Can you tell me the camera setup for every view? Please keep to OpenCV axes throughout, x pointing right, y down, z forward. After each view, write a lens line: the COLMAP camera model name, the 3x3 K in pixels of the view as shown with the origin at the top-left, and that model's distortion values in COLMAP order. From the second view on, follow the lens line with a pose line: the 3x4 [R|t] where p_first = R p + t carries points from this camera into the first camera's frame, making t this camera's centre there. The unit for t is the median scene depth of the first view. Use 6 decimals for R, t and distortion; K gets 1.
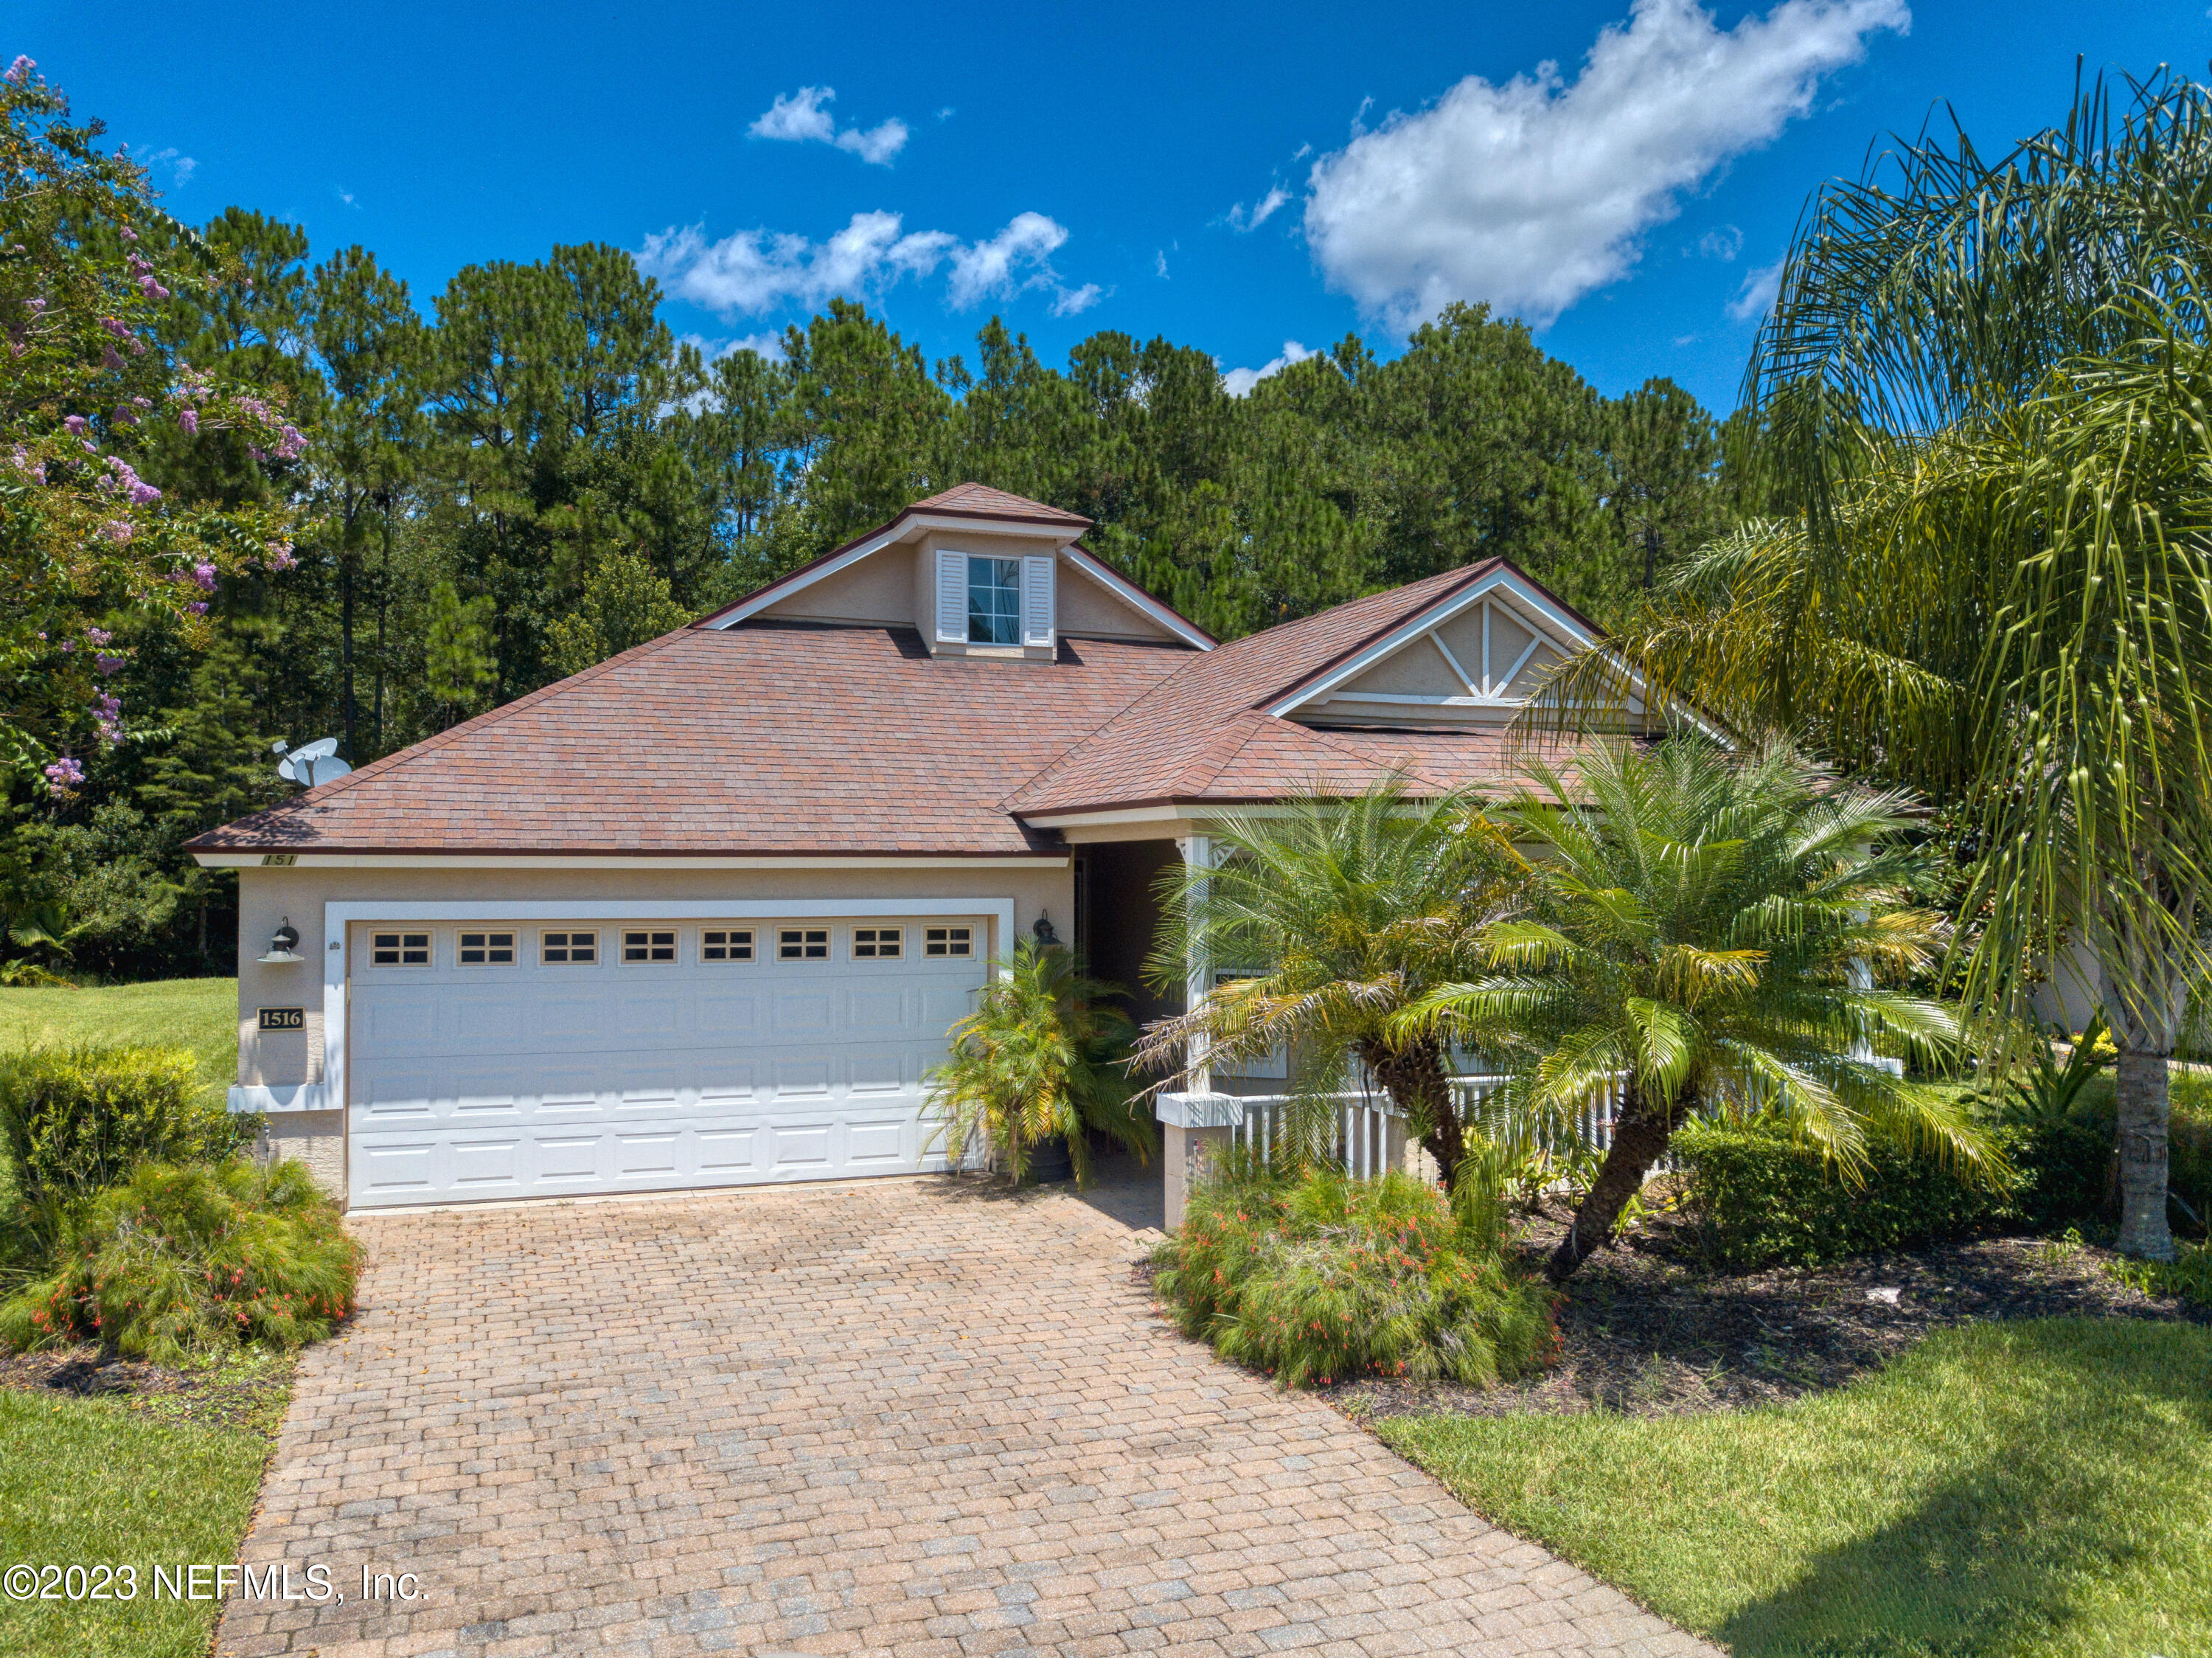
lens RADIAL K [[1706.9, 0, 1110.6], [0, 1706.9, 824.6], [0, 0, 1]] dist [-0.013595, -0.003707]
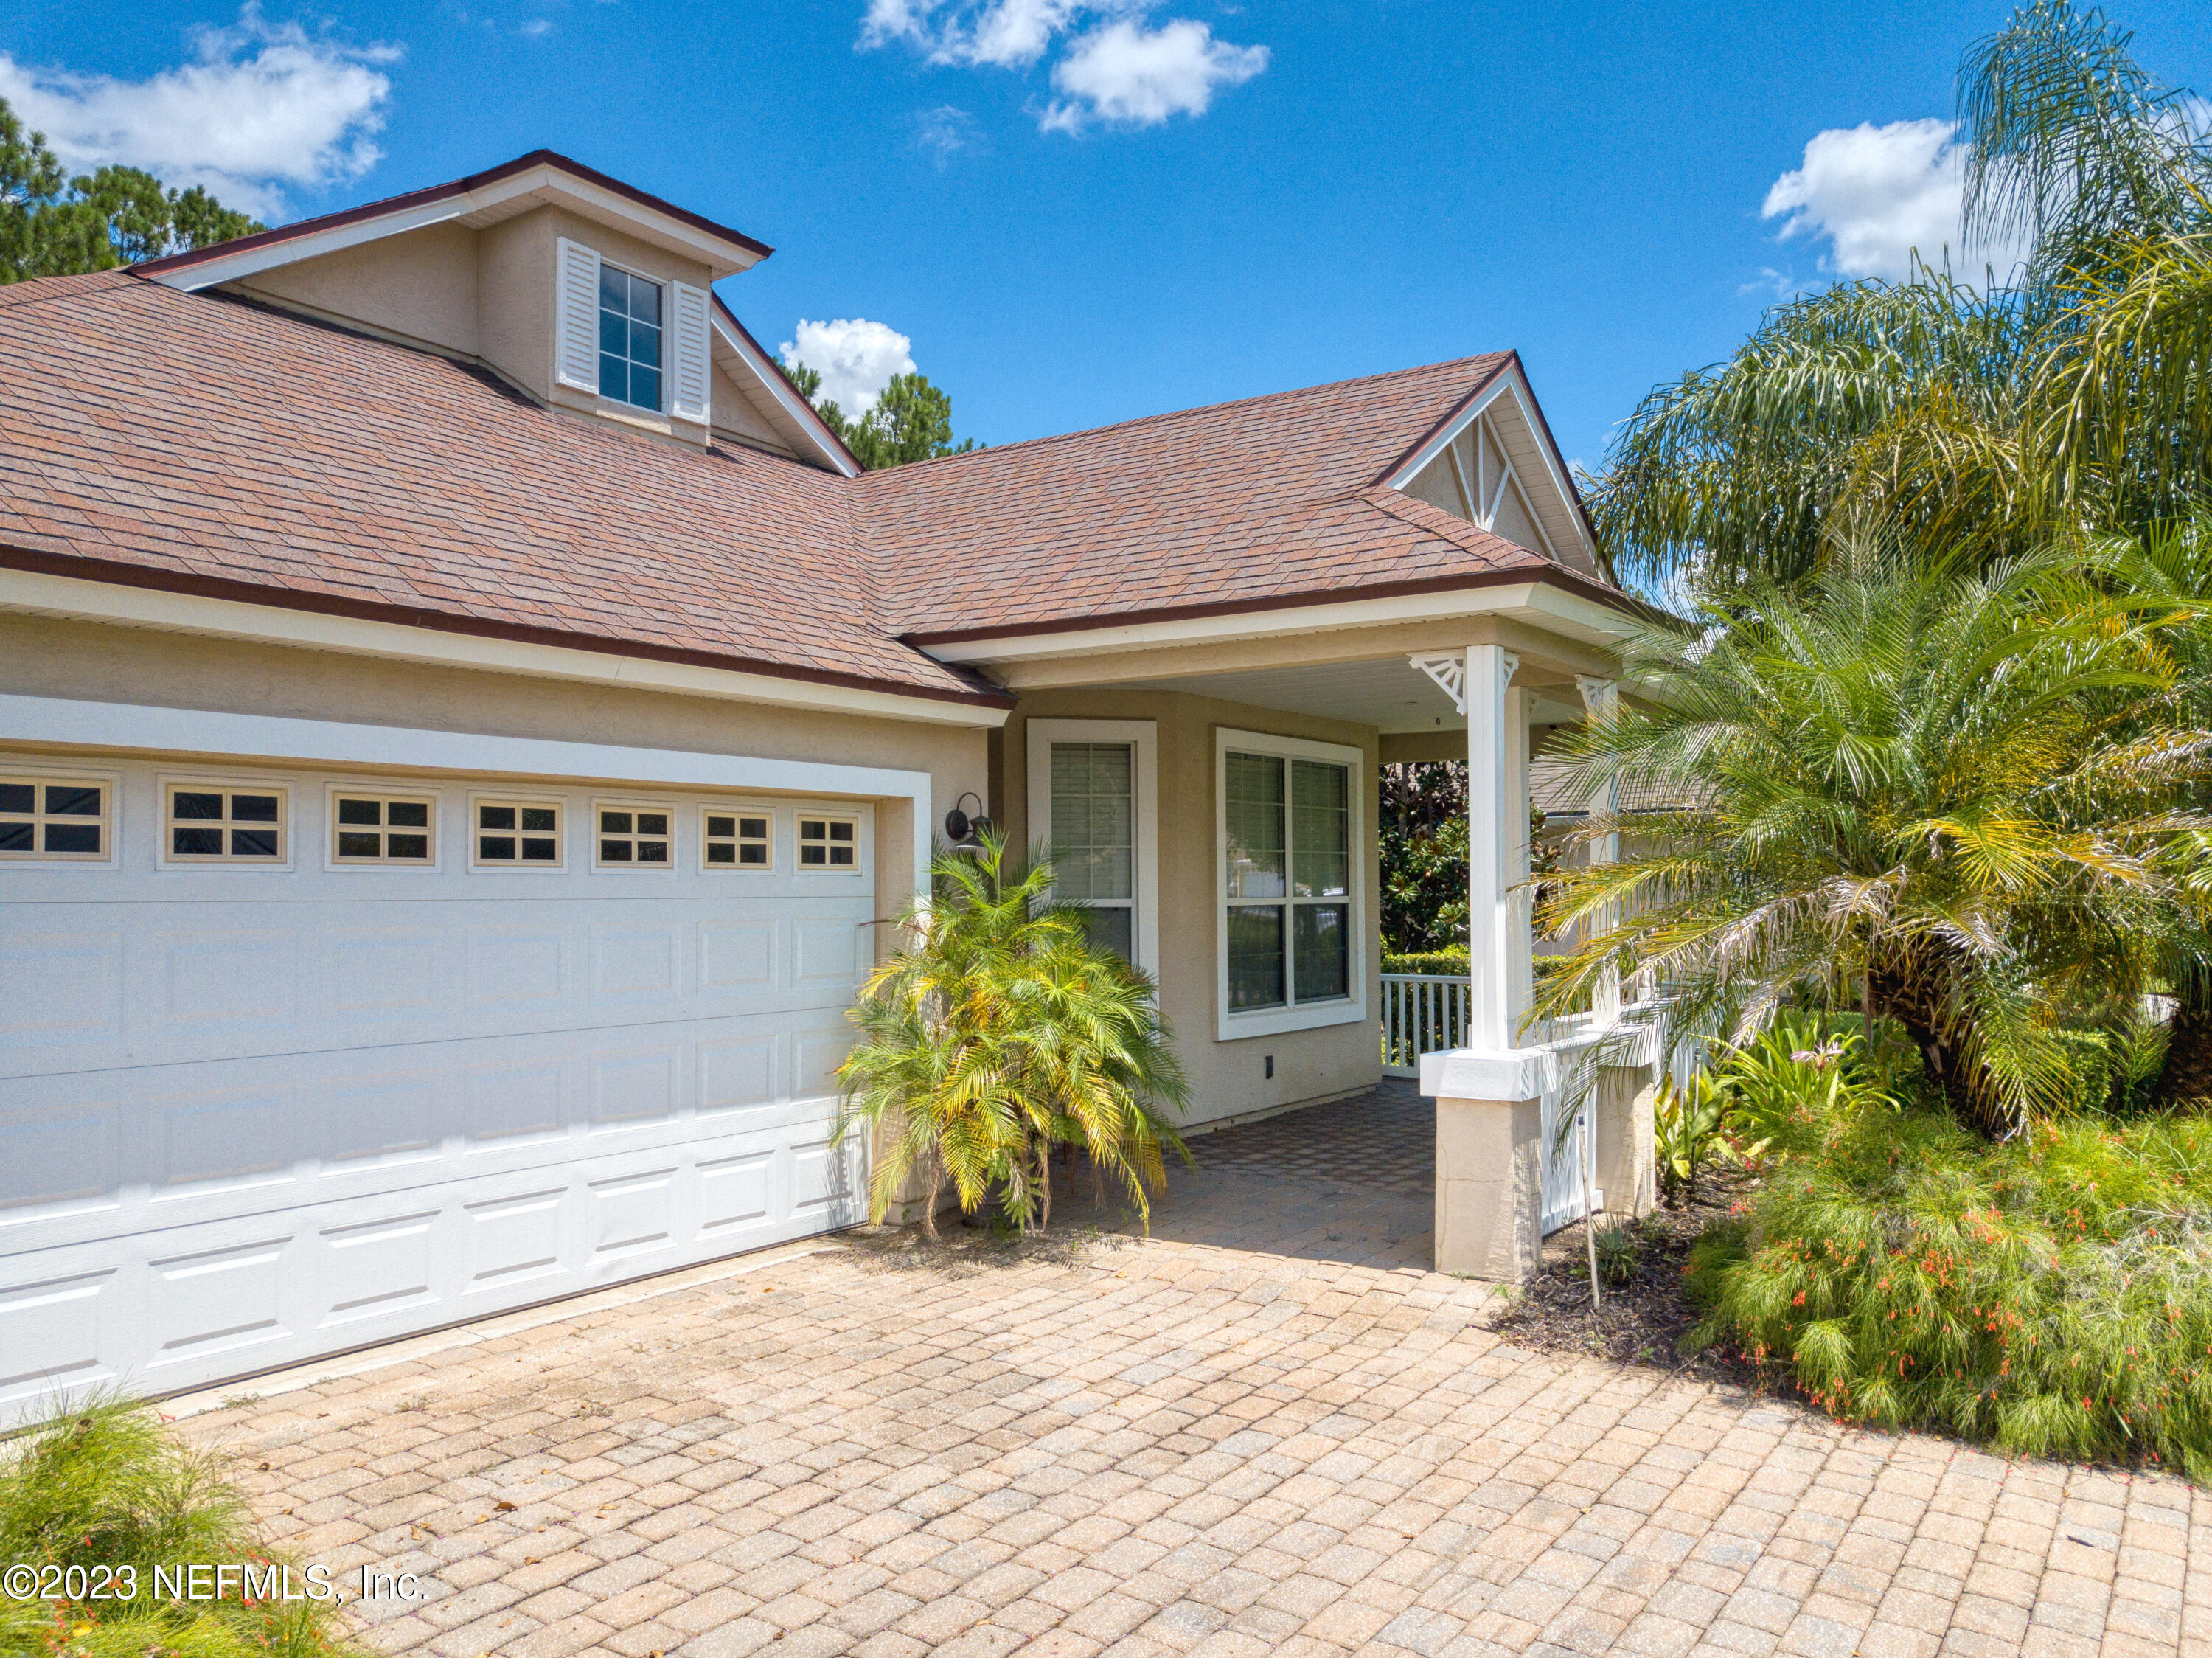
lens RADIAL K [[1706.9, 0, 1105.1], [0, 1706.9, 849.3], [0, 0, 1]] dist [-0.013595, -0.003707]
pose [[0.813653, 0.009586, 0.581271, -0.361143], [-0.012363, 0.999923, 0.000815, 0.069848], [-0.581219, -0.007849, 0.813709, 0.467735]]
